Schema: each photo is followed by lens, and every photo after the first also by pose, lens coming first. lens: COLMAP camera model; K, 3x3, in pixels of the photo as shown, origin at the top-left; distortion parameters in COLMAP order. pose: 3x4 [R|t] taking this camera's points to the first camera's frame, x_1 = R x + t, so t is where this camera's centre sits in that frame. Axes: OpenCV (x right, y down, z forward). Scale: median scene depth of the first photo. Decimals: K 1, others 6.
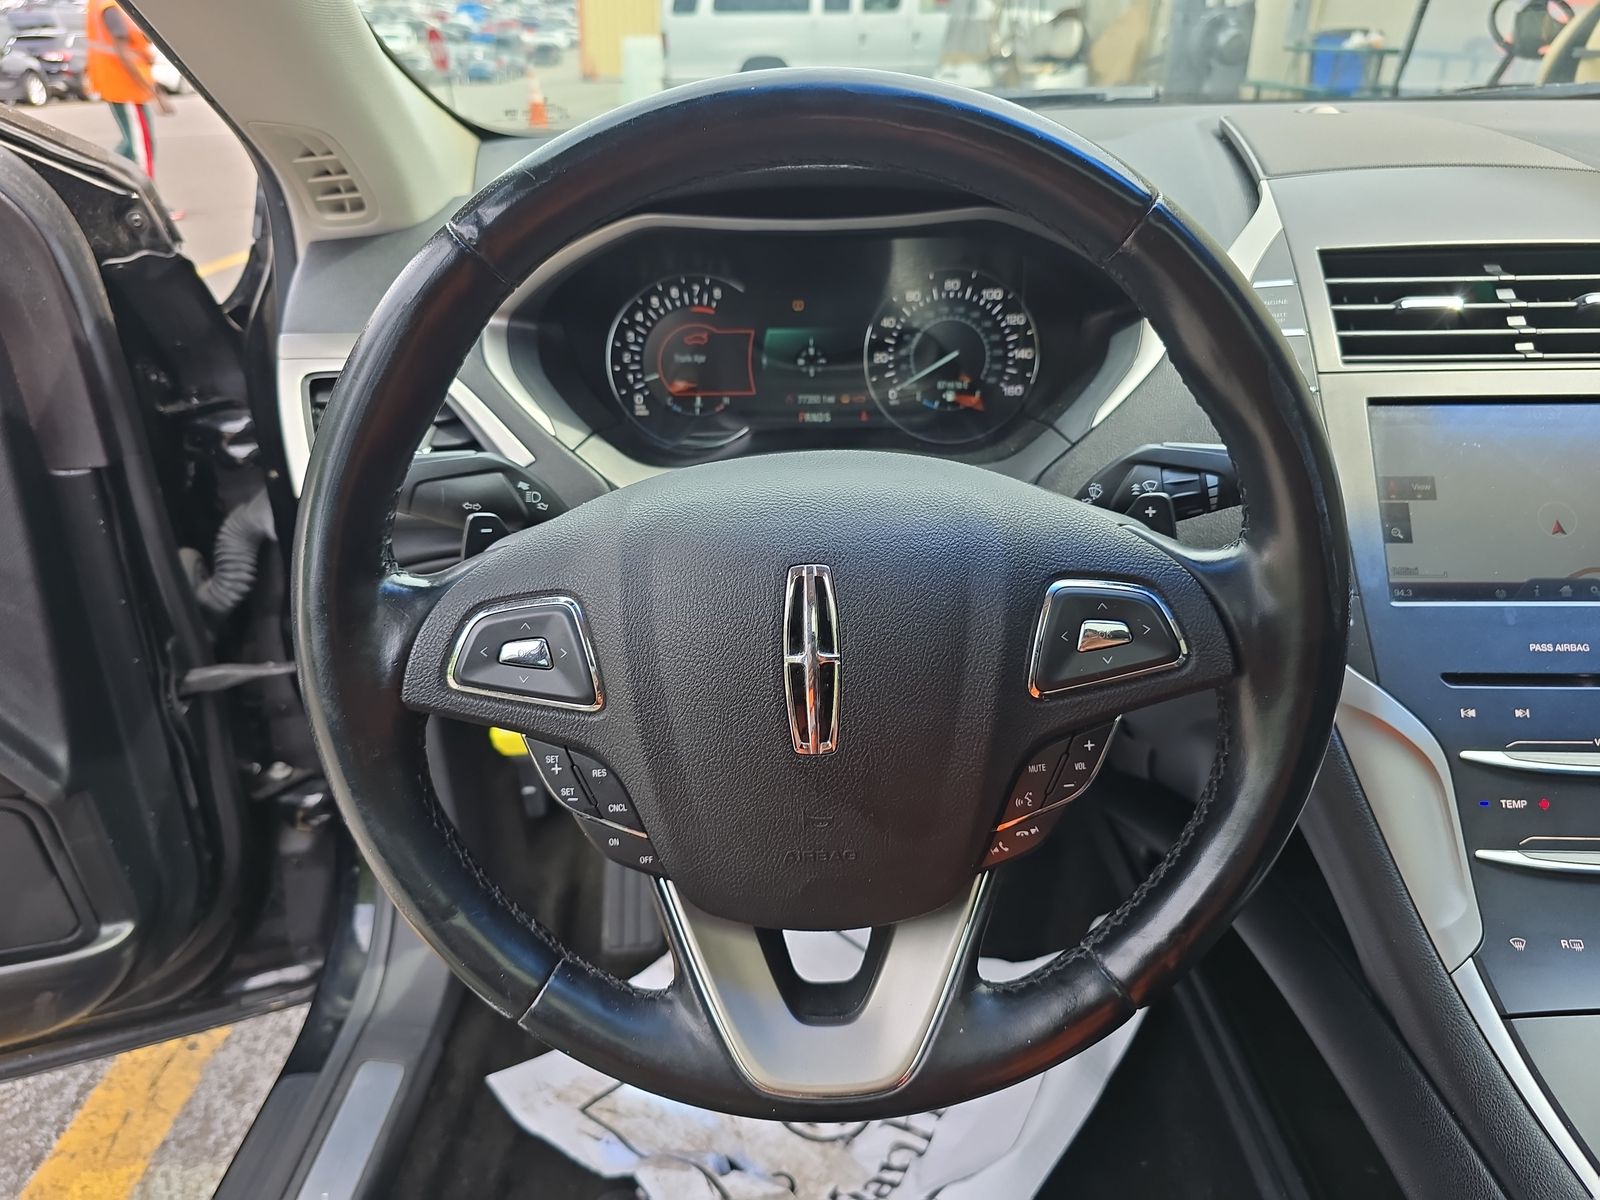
lens RADIAL K [[1087.3, 0, 800.0], [0, 1087.3, 600.0], [0, 0, 1]] dist [0.009719, 0.002521]
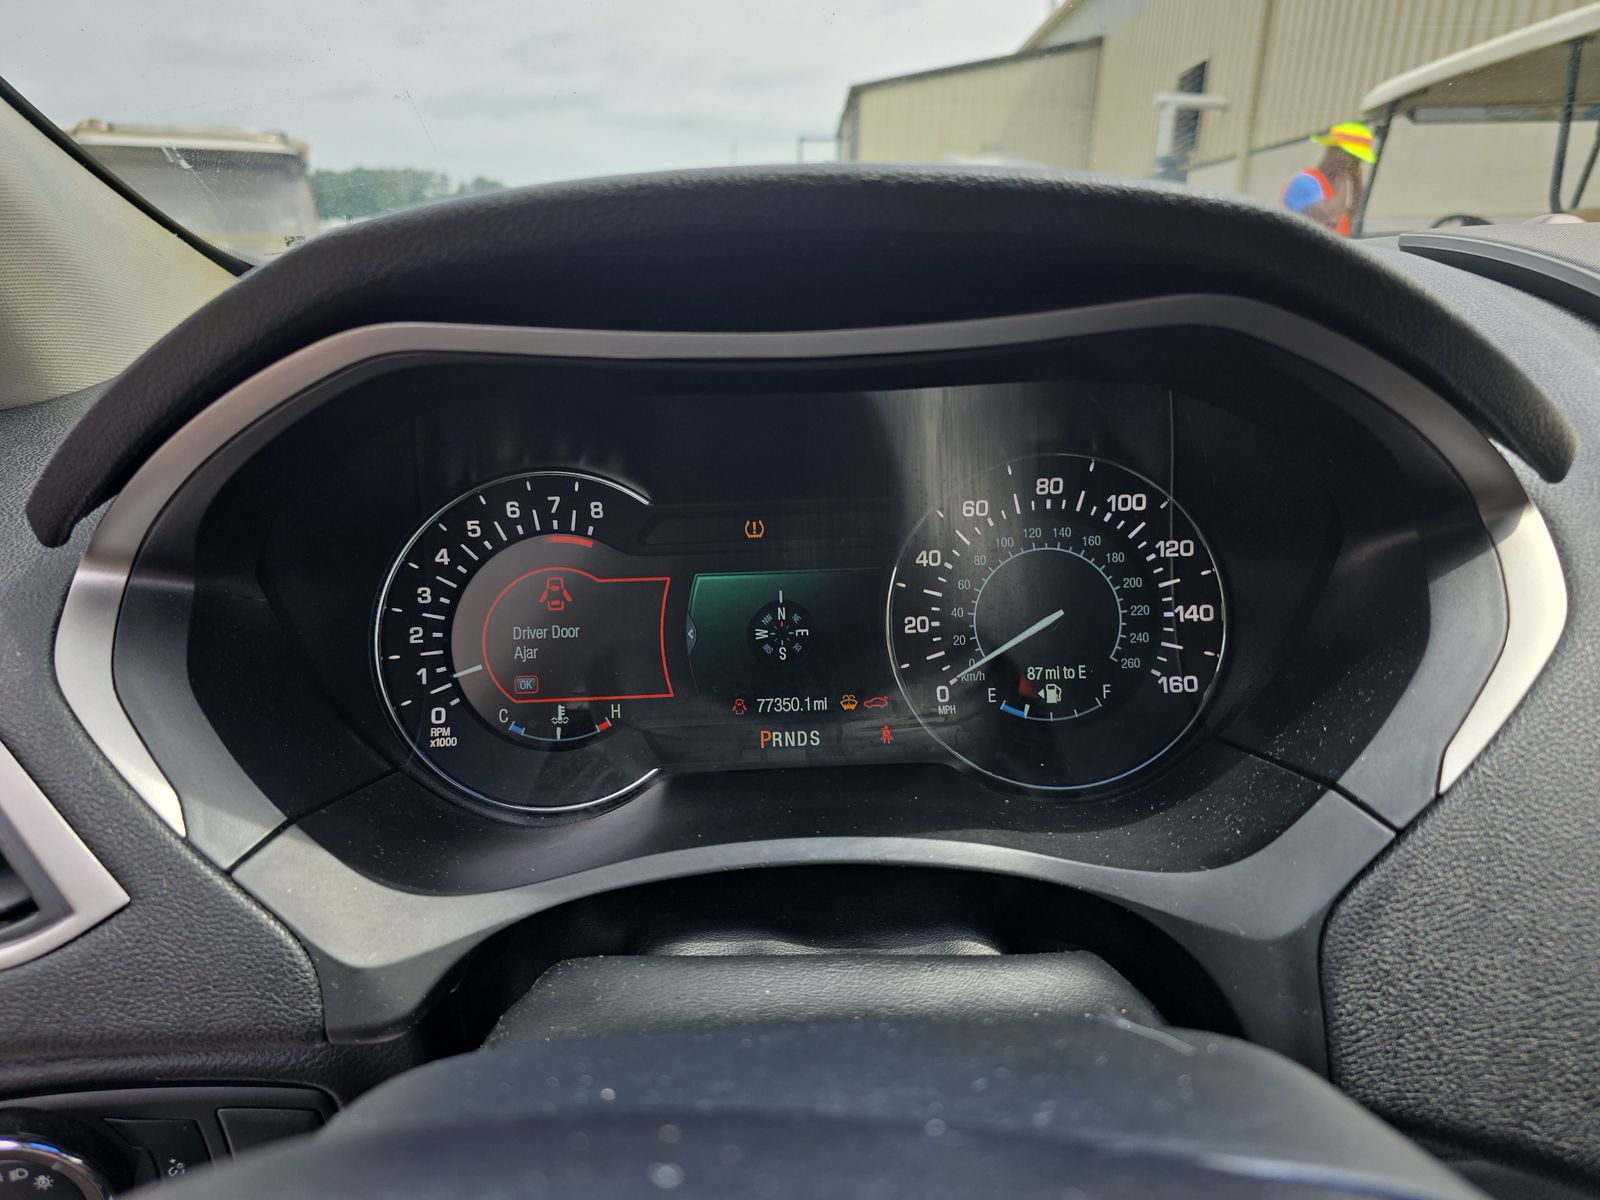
lens RADIAL K [[1100.1, 0, 795.3], [0, 1100.1, 589.7], [0, 0, 1]] dist [0.017713, -0.001465]
pose [[0.999138, -0.019310, 0.036745, -0.001813], [0.026350, 0.979032, -0.201997, -0.136317], [-0.032074, 0.202791, 0.978697, 0.492583]]
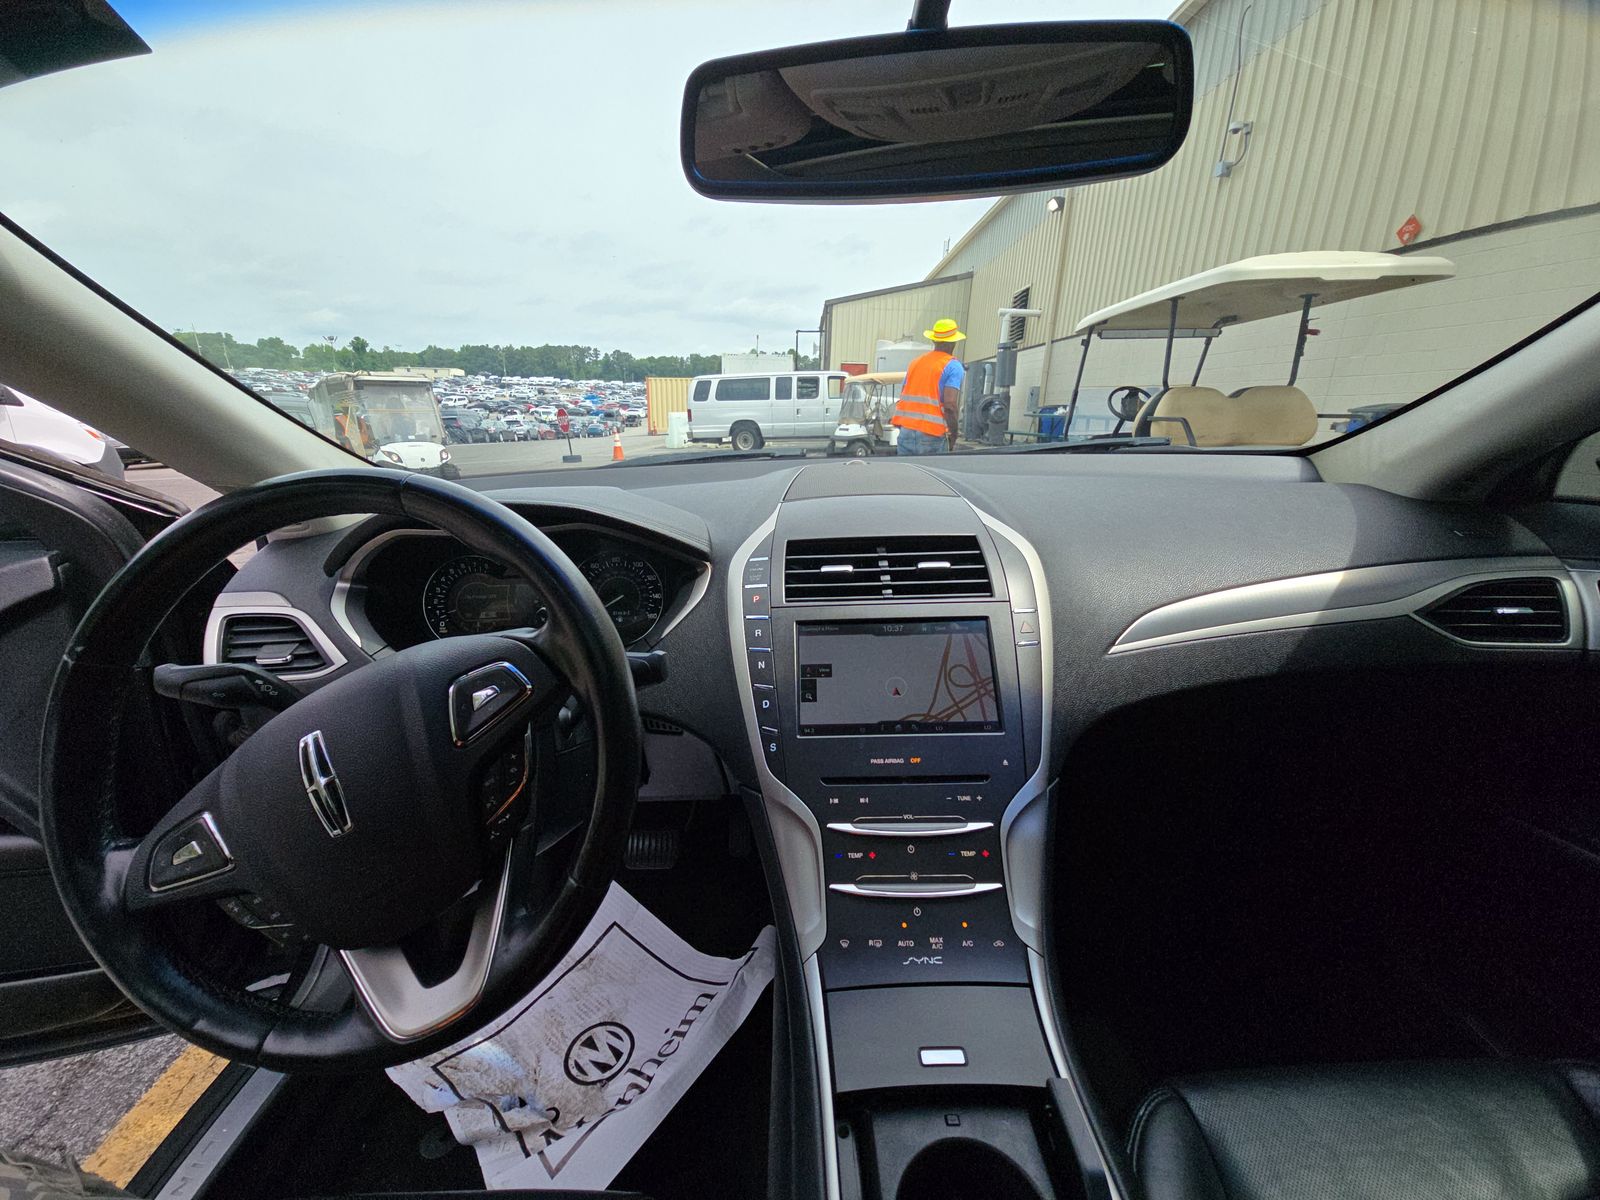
lens RADIAL K [[640.0, 0, 798.9], [0, 640.0, 611.4], [0, 0, 1]] dist [-0.000817, -0.000654]
pose [[0.999621, -0.016663, 0.021924, 0.414139], [0.020154, 0.985218, -0.170115, -0.016441], [-0.018765, 0.170492, 0.985180, -0.040643]]
